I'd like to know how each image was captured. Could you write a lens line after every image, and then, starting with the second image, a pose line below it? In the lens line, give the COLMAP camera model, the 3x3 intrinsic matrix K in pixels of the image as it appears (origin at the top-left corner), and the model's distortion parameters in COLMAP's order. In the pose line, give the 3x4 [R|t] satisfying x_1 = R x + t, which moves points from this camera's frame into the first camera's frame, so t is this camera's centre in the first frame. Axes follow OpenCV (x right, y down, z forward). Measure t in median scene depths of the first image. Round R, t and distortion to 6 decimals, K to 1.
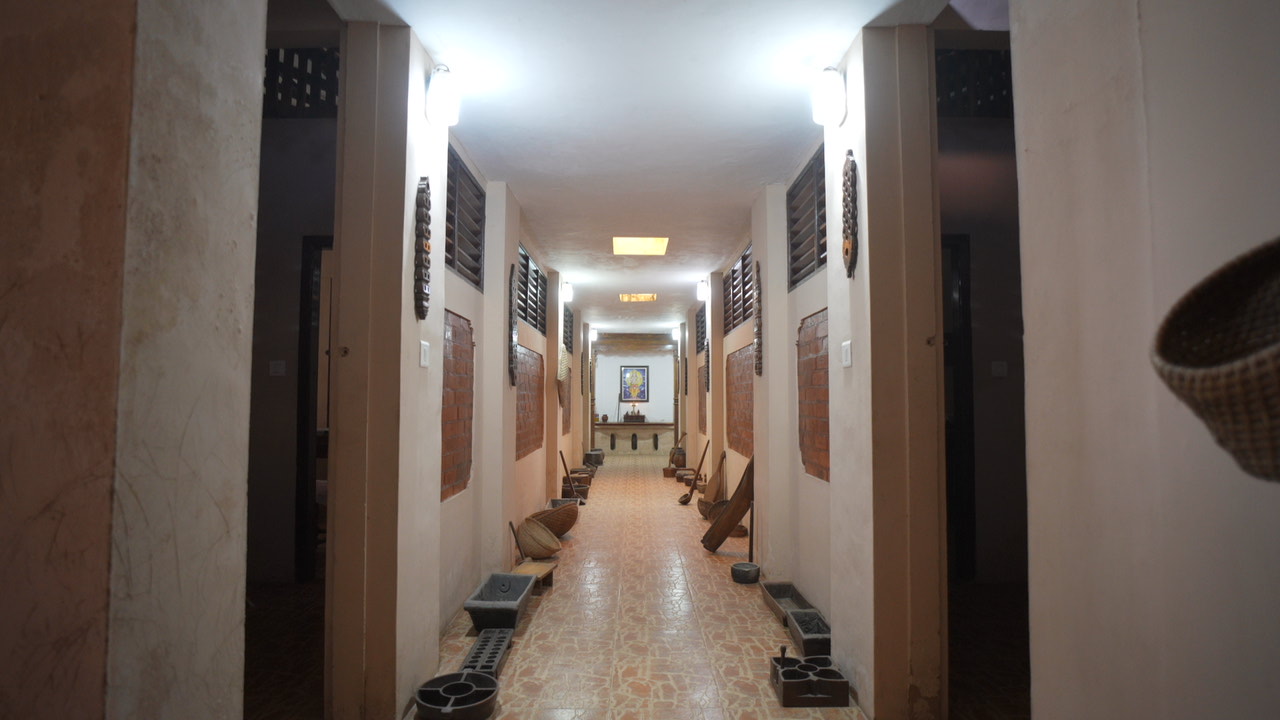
lens RADIAL K [[670.0, 0, 640.0], [0, 670.0, 360.0], [0, 0, 1]] dist [-0.063032, 0.032287]
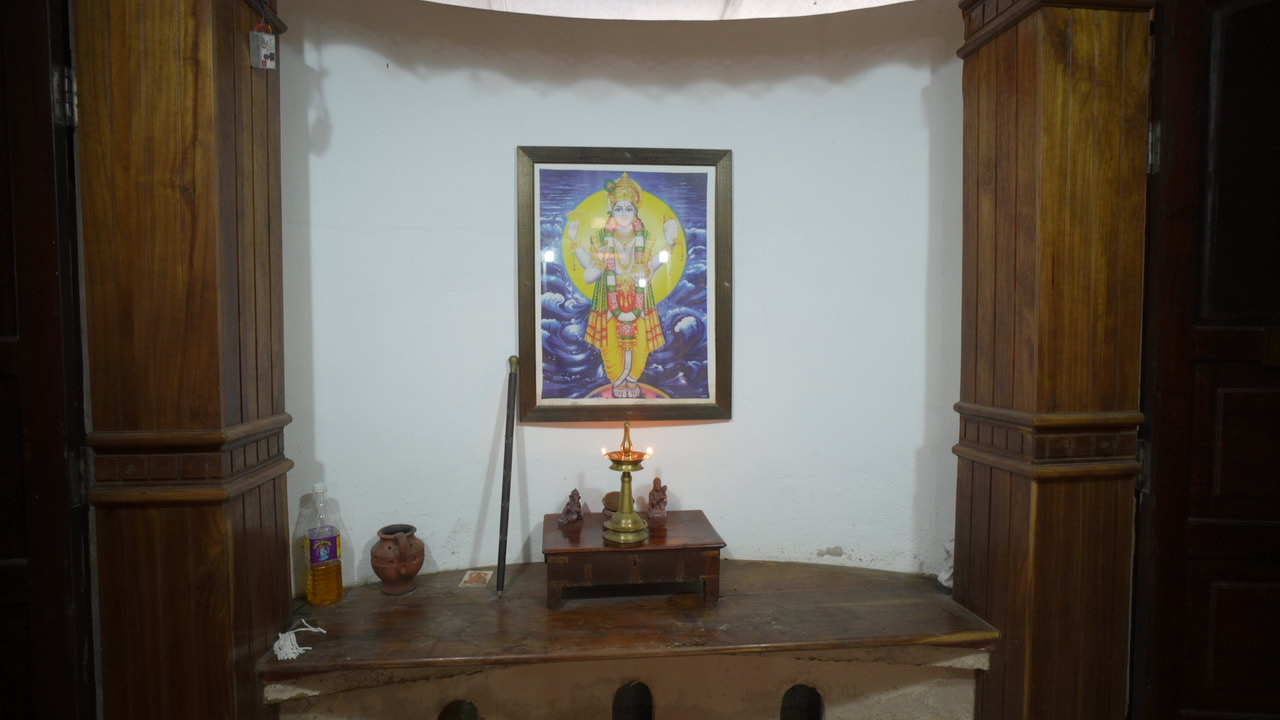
lens RADIAL K [[670.0, 0, 640.0], [0, 670.0, 360.0], [0, 0, 1]] dist [-0.063032, 0.032287]
pose [[0.995336, -0.007681, 0.096168, -0.018509], [-0.001948, 0.995023, 0.099629, 0.037313], [-0.096454, -0.099351, 0.990367, 0.867006]]
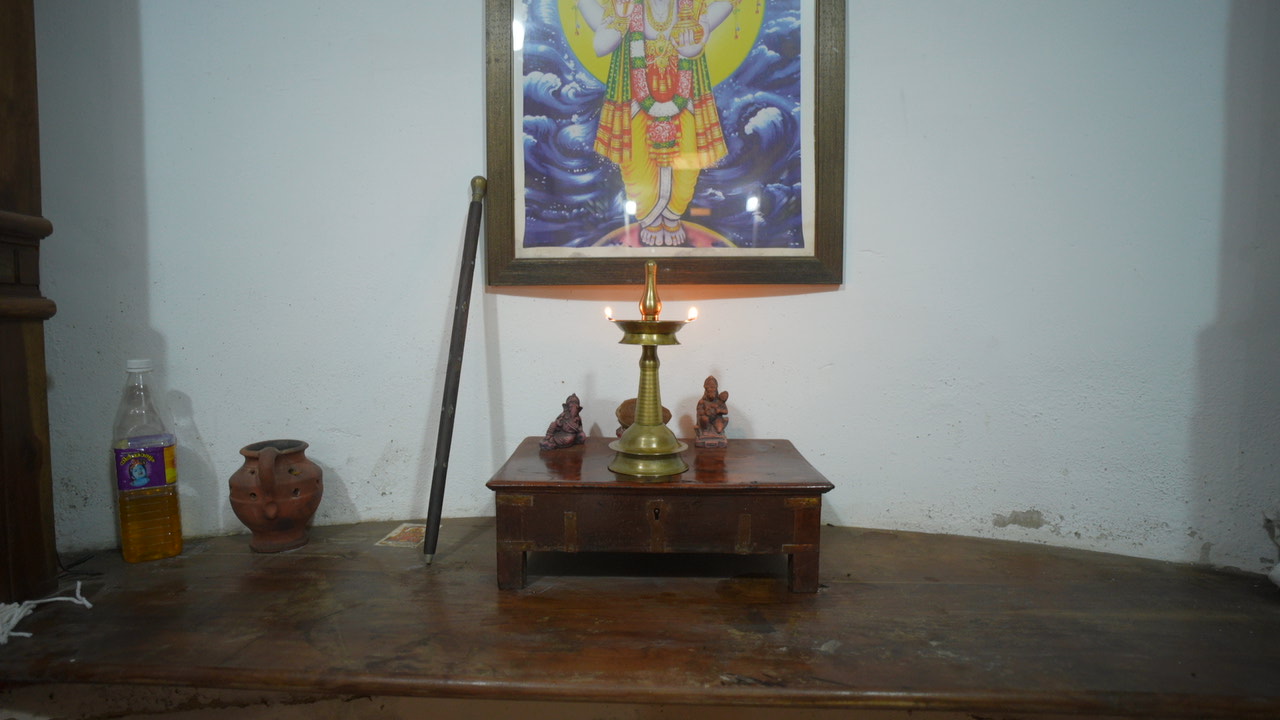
lens RADIAL K [[670.0, 0, 640.0], [0, 670.0, 360.0], [0, 0, 1]] dist [-0.063032, 0.032287]
pose [[0.999030, 0.002260, -0.043980, -0.007359], [0.002516, 0.994122, 0.108238, 0.063437], [0.043966, -0.108243, 0.993152, 0.918910]]
